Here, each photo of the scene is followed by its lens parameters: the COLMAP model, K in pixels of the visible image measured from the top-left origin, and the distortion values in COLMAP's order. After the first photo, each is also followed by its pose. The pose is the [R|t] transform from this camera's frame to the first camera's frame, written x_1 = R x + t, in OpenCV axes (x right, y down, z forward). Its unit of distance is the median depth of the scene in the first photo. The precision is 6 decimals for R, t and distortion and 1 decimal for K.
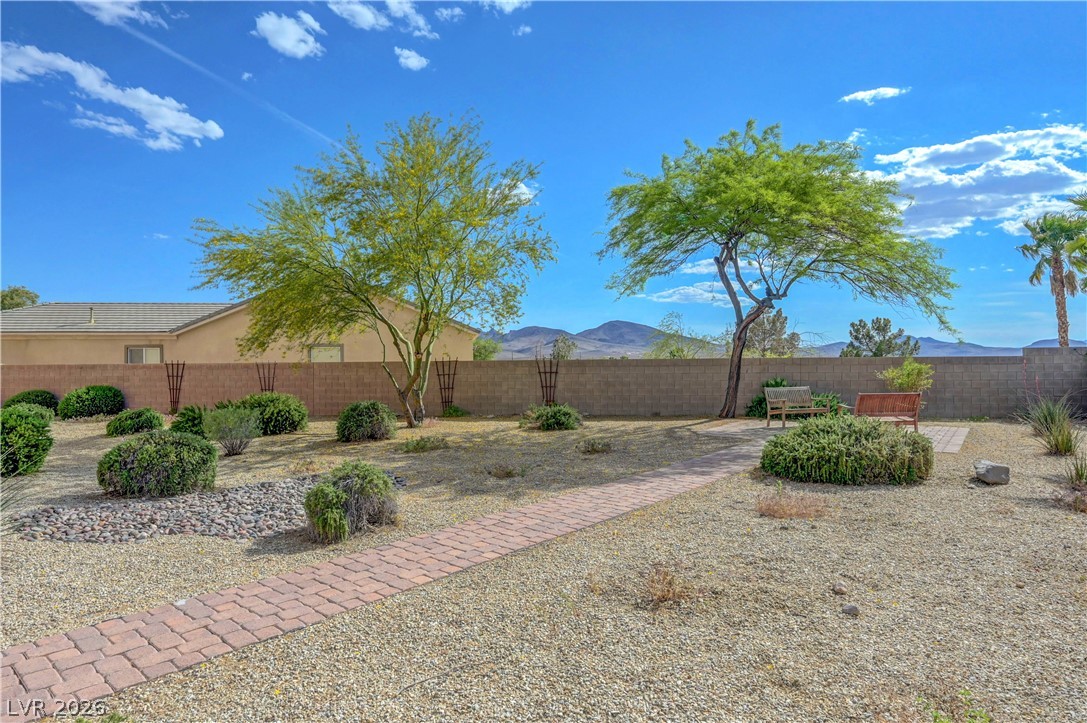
lens RADIAL K [[628.9, 0, 543.5], [0, 628.9, 361.5], [0, 0, 1]] dist [0.000482, 0.000021]
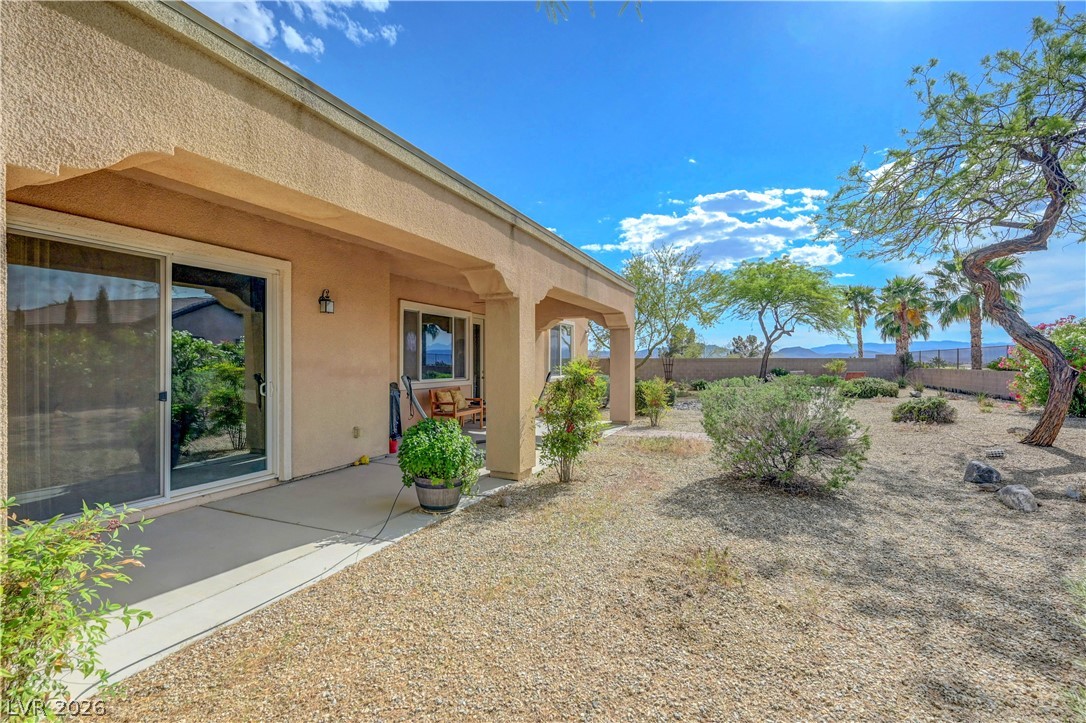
lens RADIAL K [[501.2, 0, 543.0], [0, 501.2, 361.5], [0, 0, 1]] dist [0.015025, -0.000030]
pose [[0.973115, 0.006844, 0.230218, -0.727922], [-0.007405, 0.999971, 0.001569, 0.008249], [-0.230200, -0.003232, 0.973138, -0.436051]]
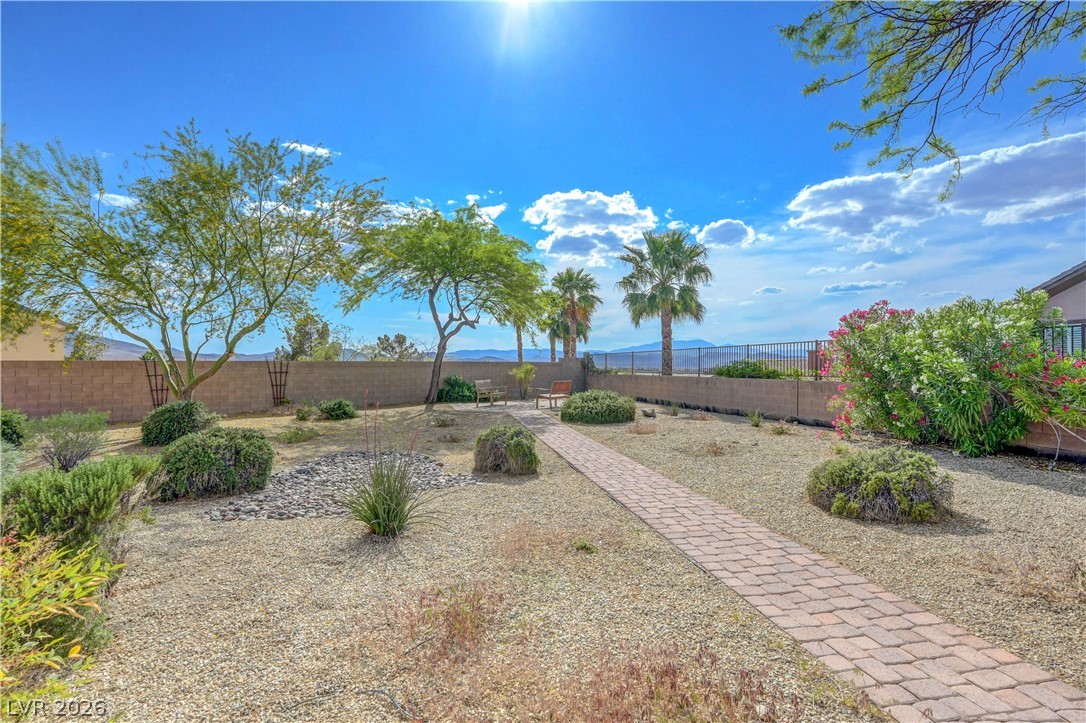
lens RADIAL K [[530.4, 0, 543.0], [0, 530.4, 361.5], [0, 0, 1]] dist [0.011894, 0.000057]
pose [[0.614297, 0.012077, 0.788982, -0.440583], [-0.004842, 0.999922, -0.011536, 0.006820], [-0.789060, 0.003267, 0.614308, 0.059517]]
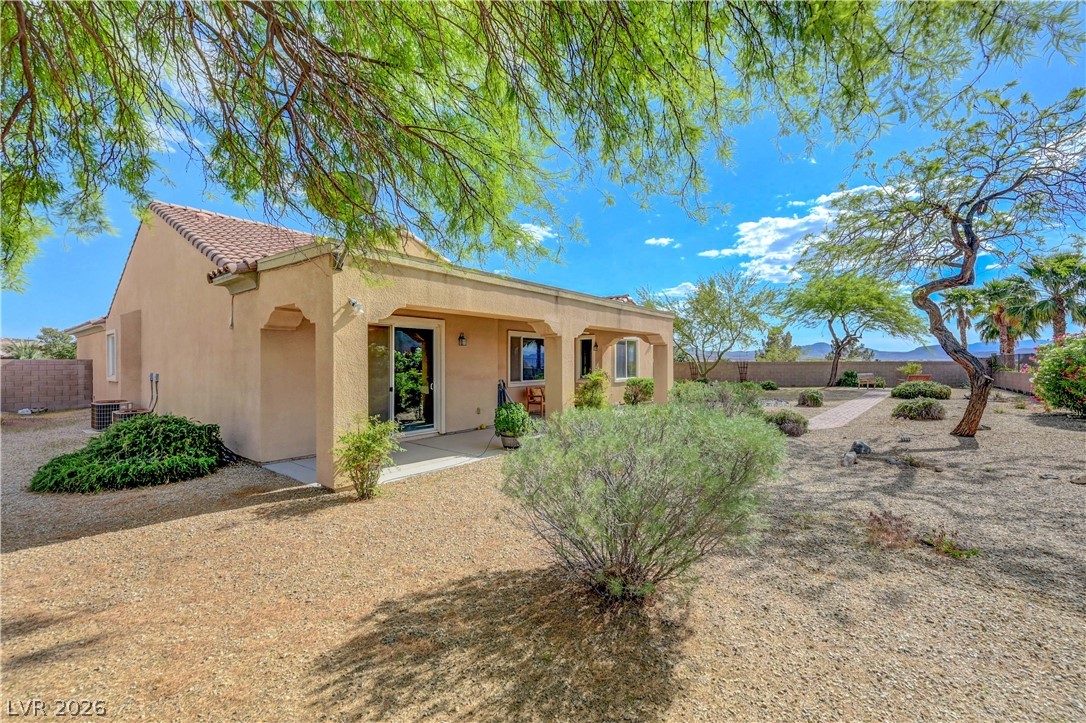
lens RADIAL K [[446.4, 0, 543.0], [0, 446.4, 361.5], [0, 0, 1]] dist [0.000127, 0.000147]
pose [[0.999596, 0.003486, -0.028195, -0.670533], [-0.003402, 0.999990, 0.003039, -0.006103], [0.028206, -0.002942, 0.999598, -0.645572]]
